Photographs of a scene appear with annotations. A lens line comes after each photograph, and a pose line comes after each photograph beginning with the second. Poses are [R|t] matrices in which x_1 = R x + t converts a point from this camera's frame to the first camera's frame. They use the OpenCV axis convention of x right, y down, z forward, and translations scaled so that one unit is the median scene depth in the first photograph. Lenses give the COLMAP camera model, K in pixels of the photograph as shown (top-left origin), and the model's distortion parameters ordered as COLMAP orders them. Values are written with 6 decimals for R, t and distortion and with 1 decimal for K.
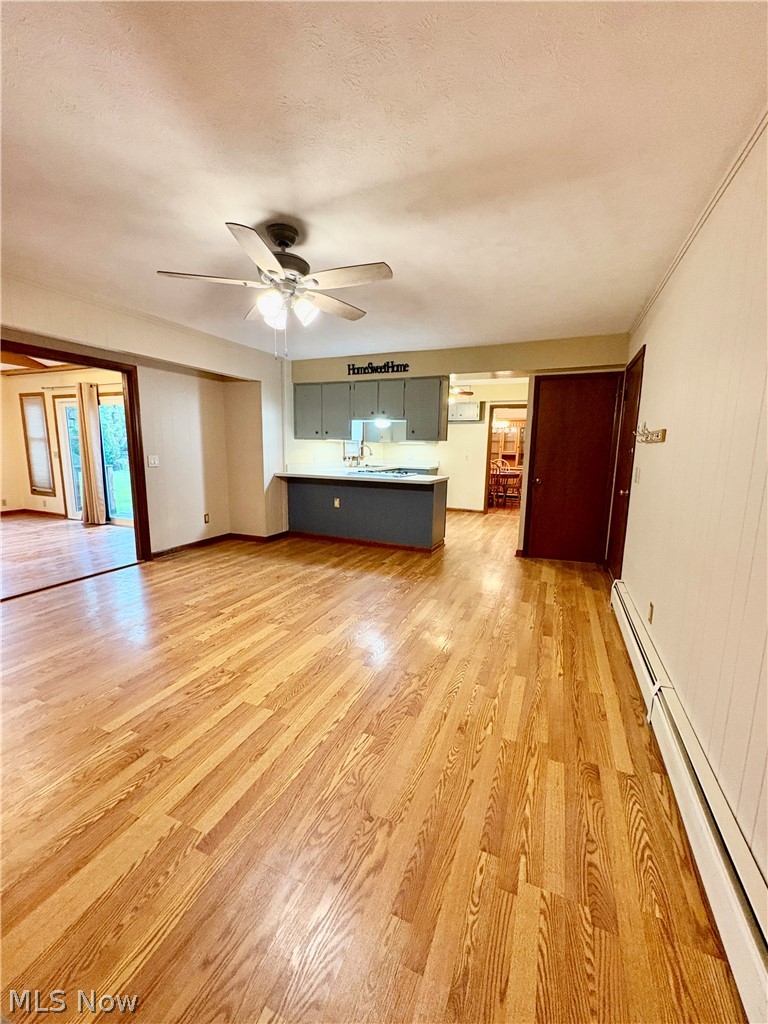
lens RADIAL K [[408.7, 0, 386.2], [0, 408.7, 511.8], [0, 0, 1]] dist [0.000418, -0.000393]
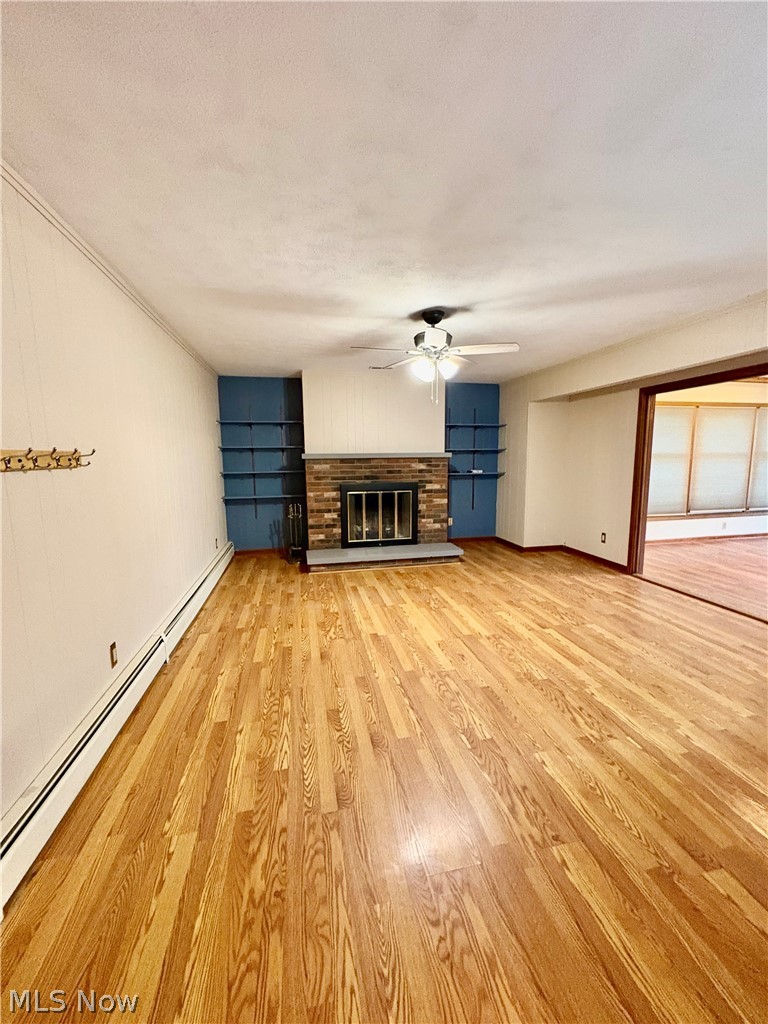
lens RADIAL K [[408.7, 0, 386.2], [0, 408.7, 511.1], [0, 0, 1]] dist [0.000418, -0.000393]
pose [[-0.820262, 0.071350, -0.567520, 0.535206], [-0.090152, 0.963661, 0.251455, -0.283997], [0.564839, 0.257421, -0.784022, 1.636155]]
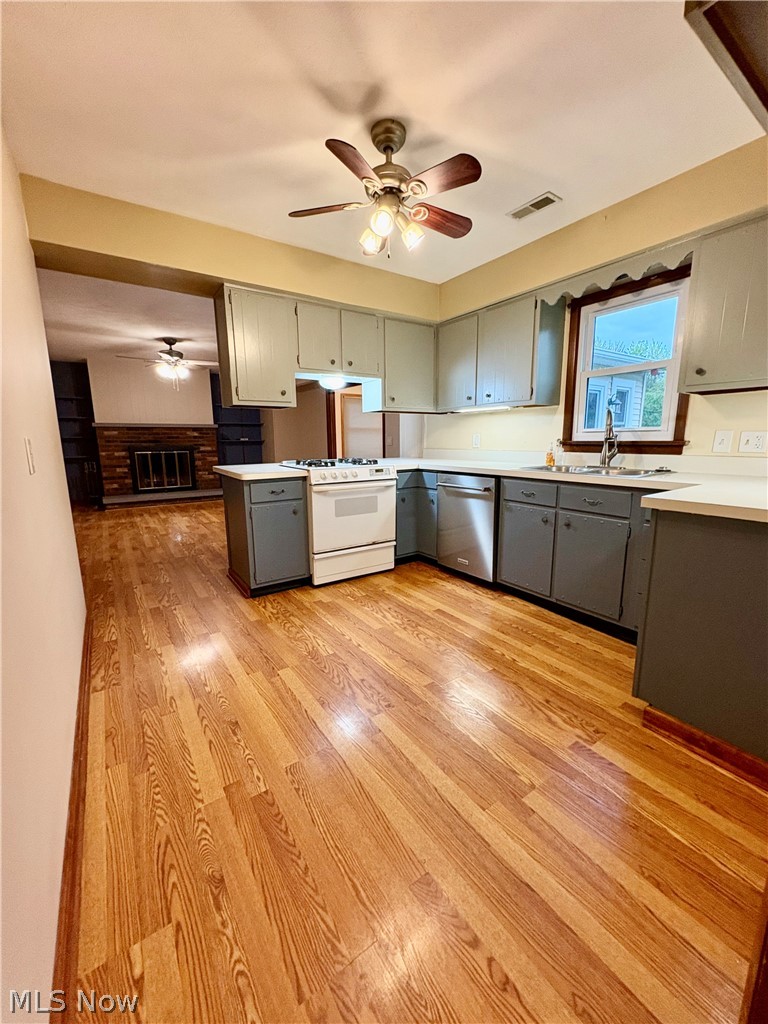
lens RADIAL K [[408.7, 0, 384.9], [0, 408.7, 512.0], [0, 0, 1]] dist [0.000418, -0.000393]
pose [[-0.542165, 0.140418, -0.828457, 0.918015], [-0.133231, 0.959101, 0.249751, -0.363893], [0.829643, 0.245782, -0.501283, 2.676330]]
